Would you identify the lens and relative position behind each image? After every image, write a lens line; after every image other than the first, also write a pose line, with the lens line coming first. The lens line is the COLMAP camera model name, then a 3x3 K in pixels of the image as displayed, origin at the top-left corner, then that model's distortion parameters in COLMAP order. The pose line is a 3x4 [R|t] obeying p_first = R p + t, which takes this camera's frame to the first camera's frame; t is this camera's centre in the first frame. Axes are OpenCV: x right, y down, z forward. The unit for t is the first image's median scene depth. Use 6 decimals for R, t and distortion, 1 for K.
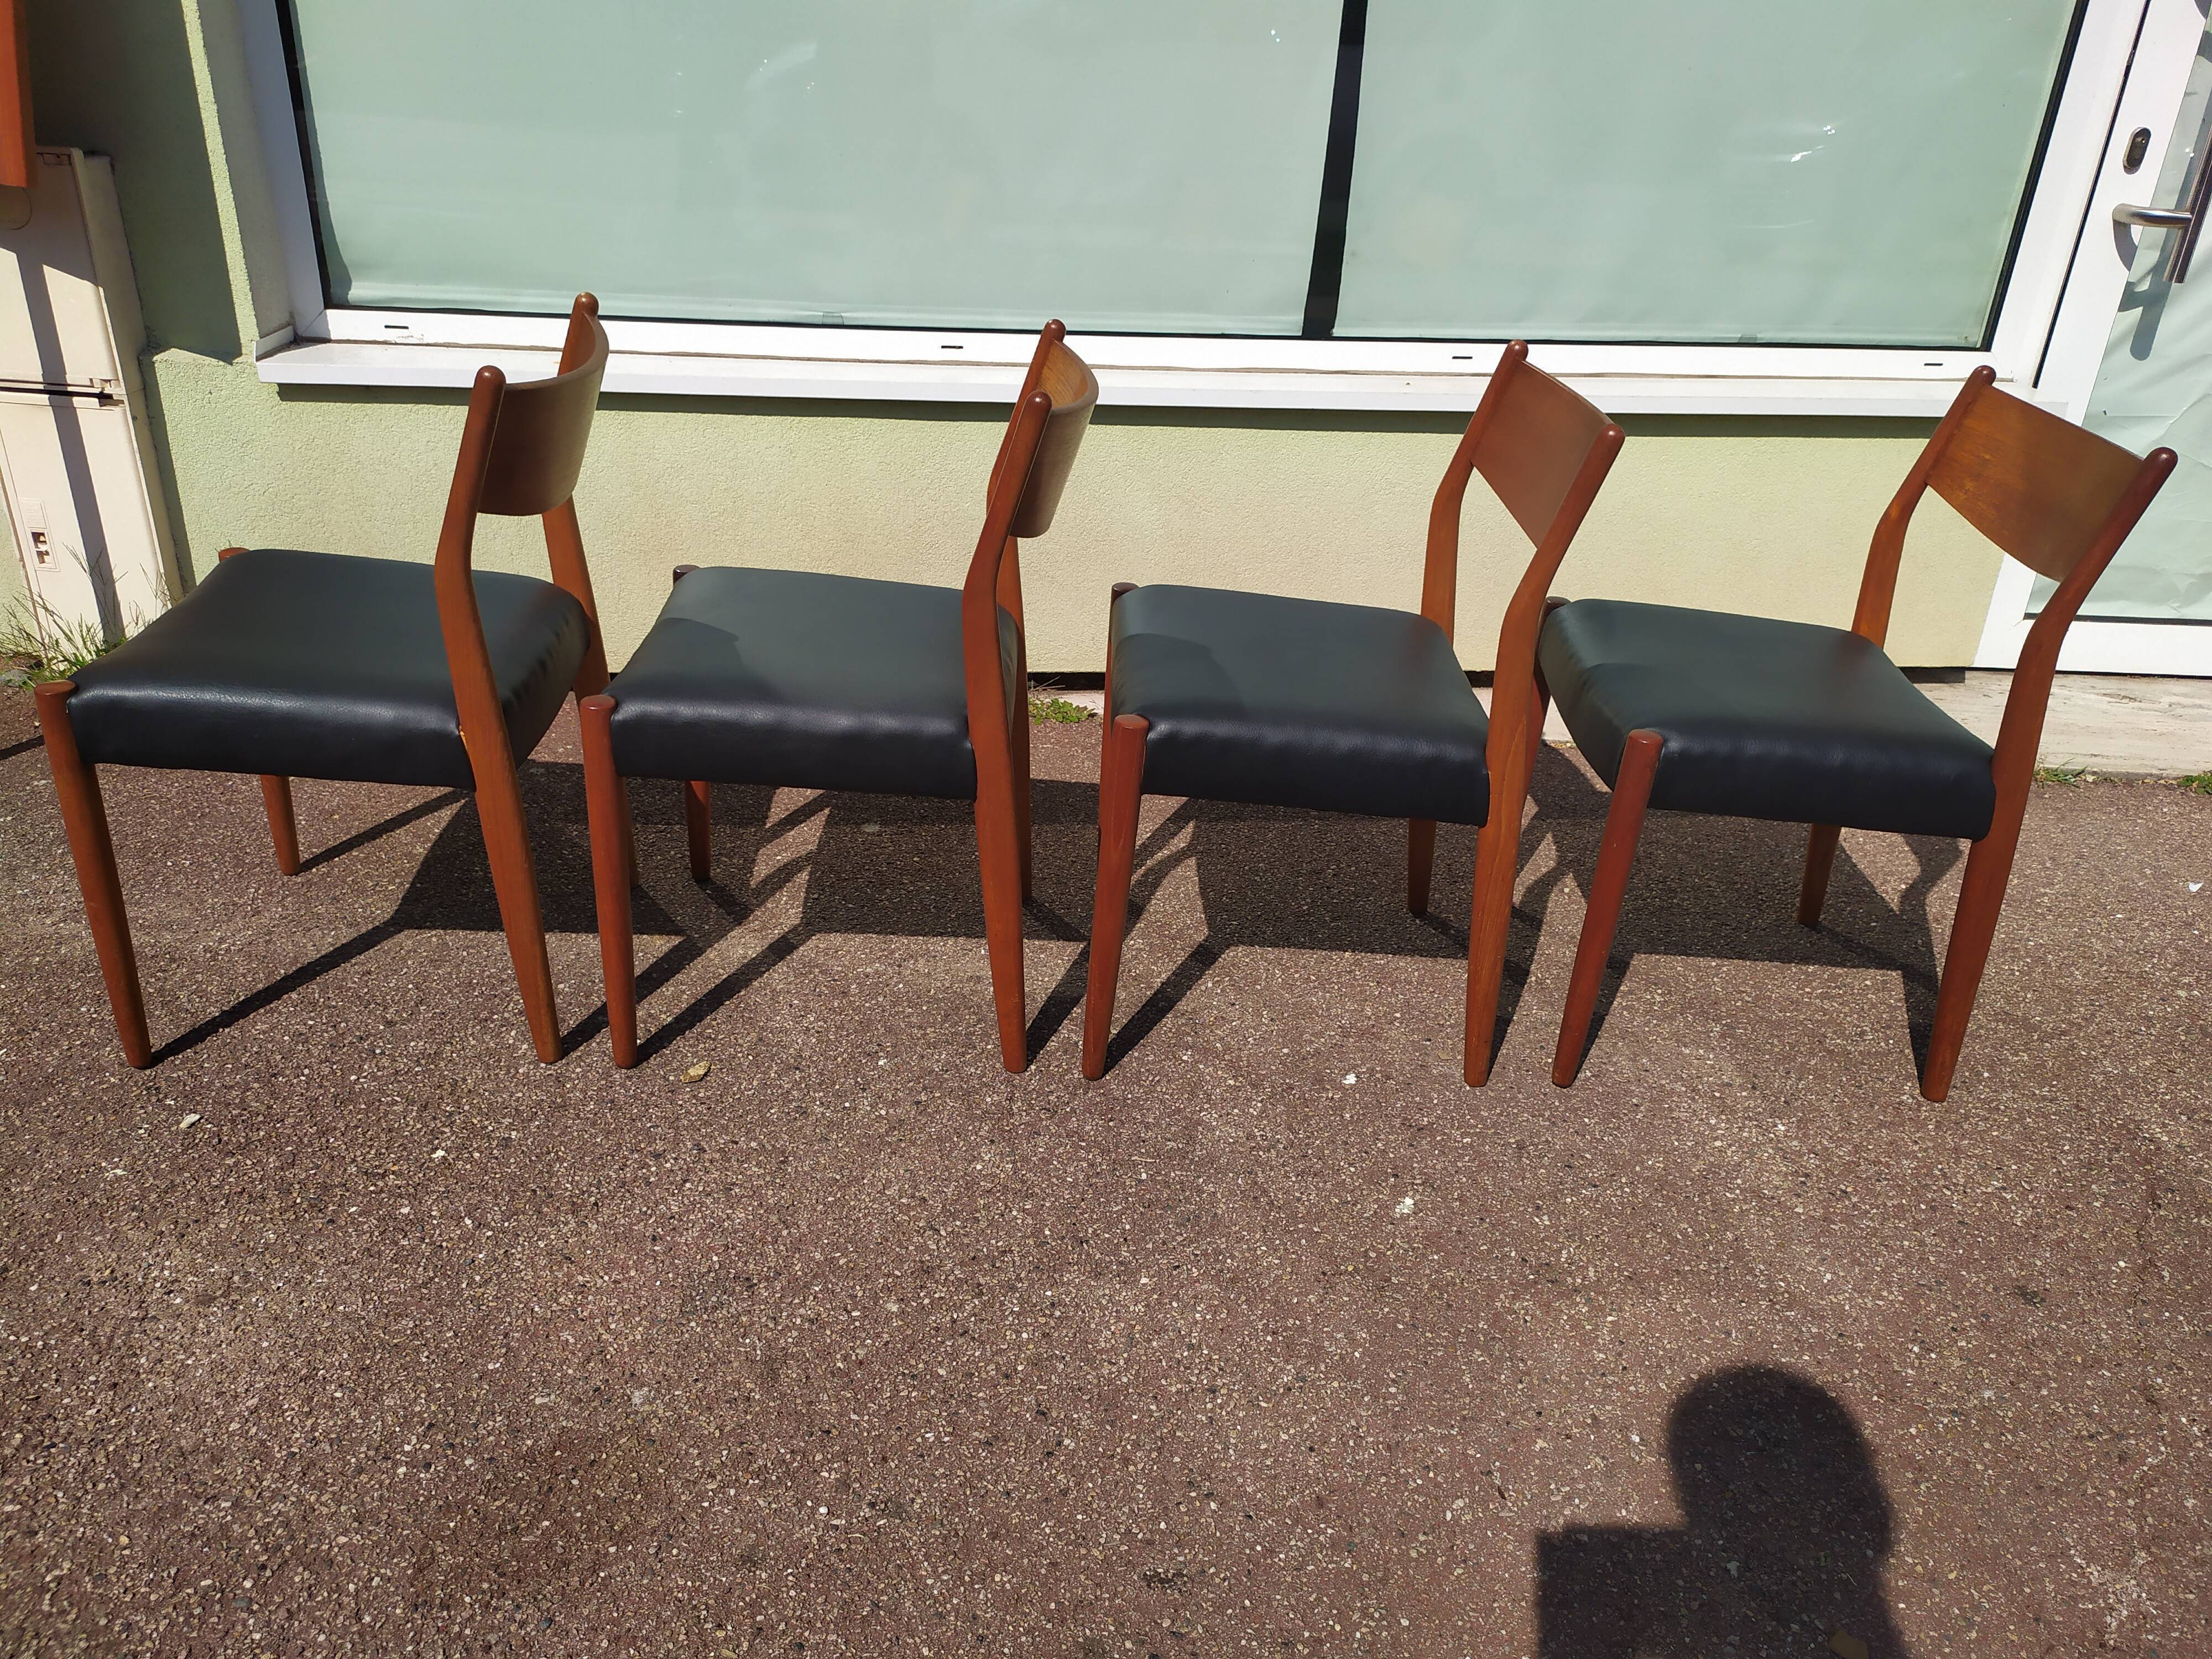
lens RADIAL K [[1642.9, 0, 1117.9], [0, 1642.9, 854.1], [0, 0, 1]] dist [0.058152, -0.091140]
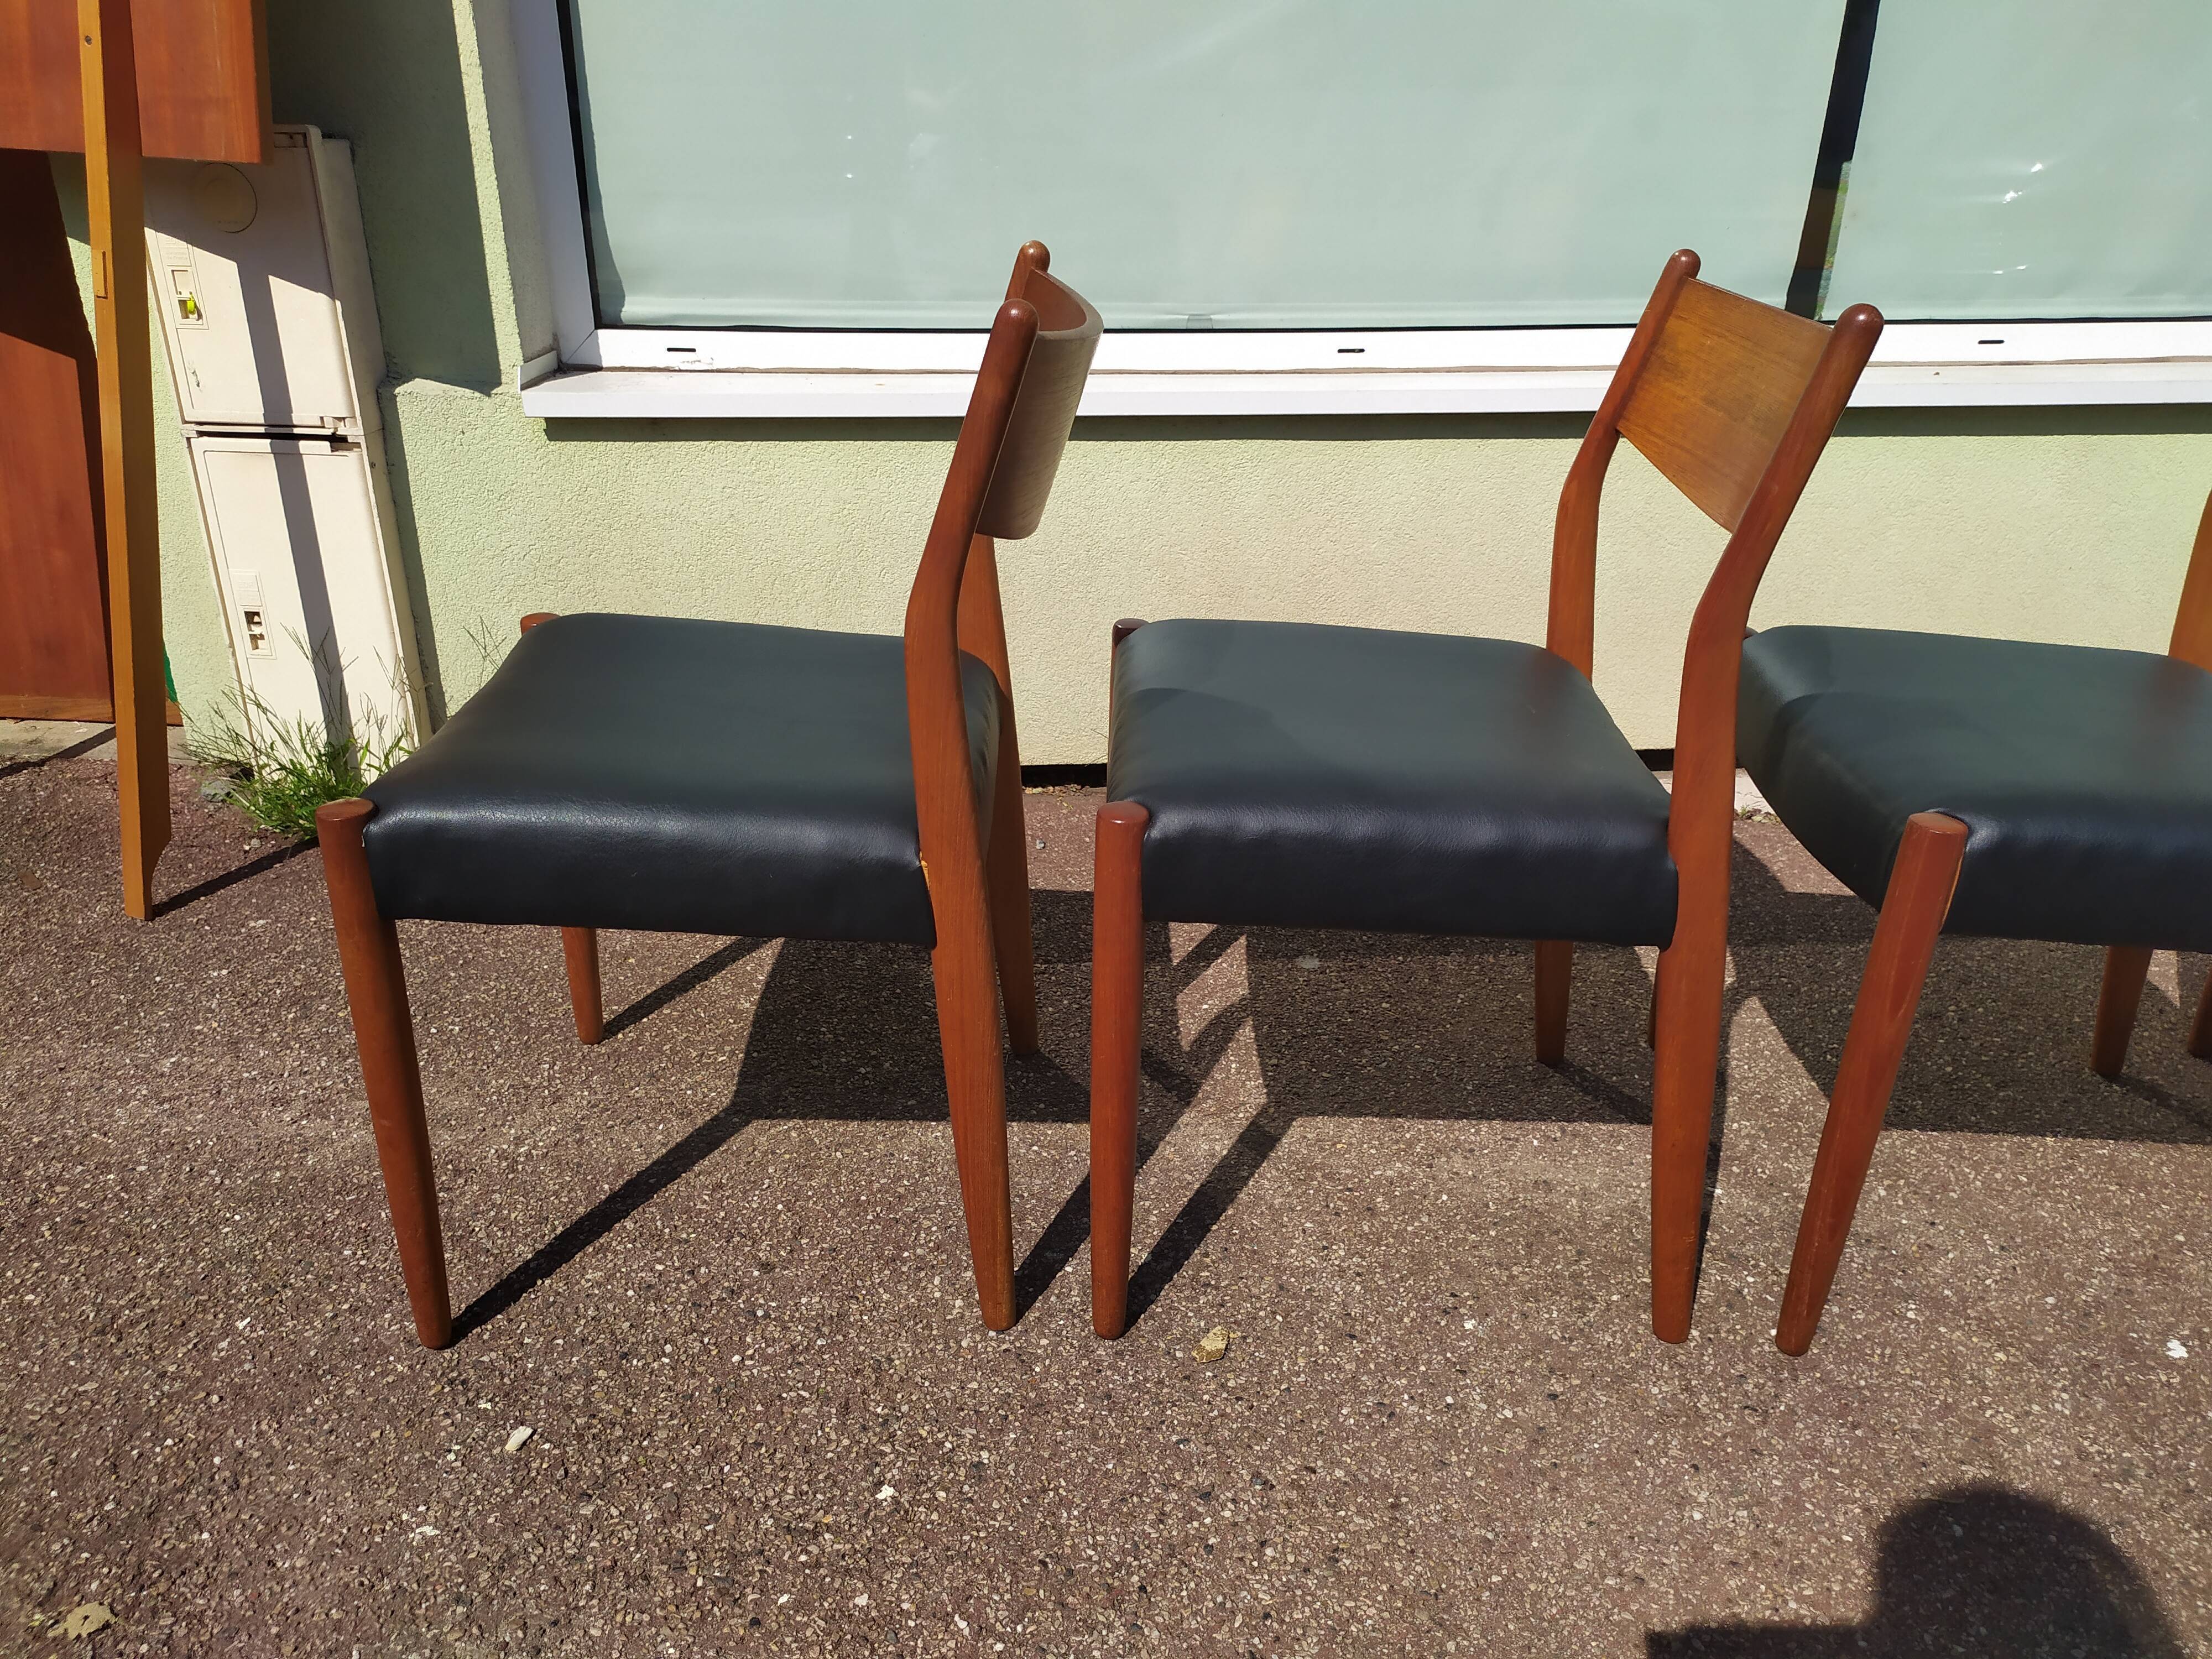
lens RADIAL K [[1654.2, 0, 1099.3], [0, 1654.2, 865.3], [0, 0, 1]] dist [0.067263, -0.095388]
pose [[0.997295, -0.019922, -0.070748, -0.251636], [0.016801, 0.998871, -0.044439, -0.037206], [0.071554, 0.043130, 0.996504, 0.301405]]
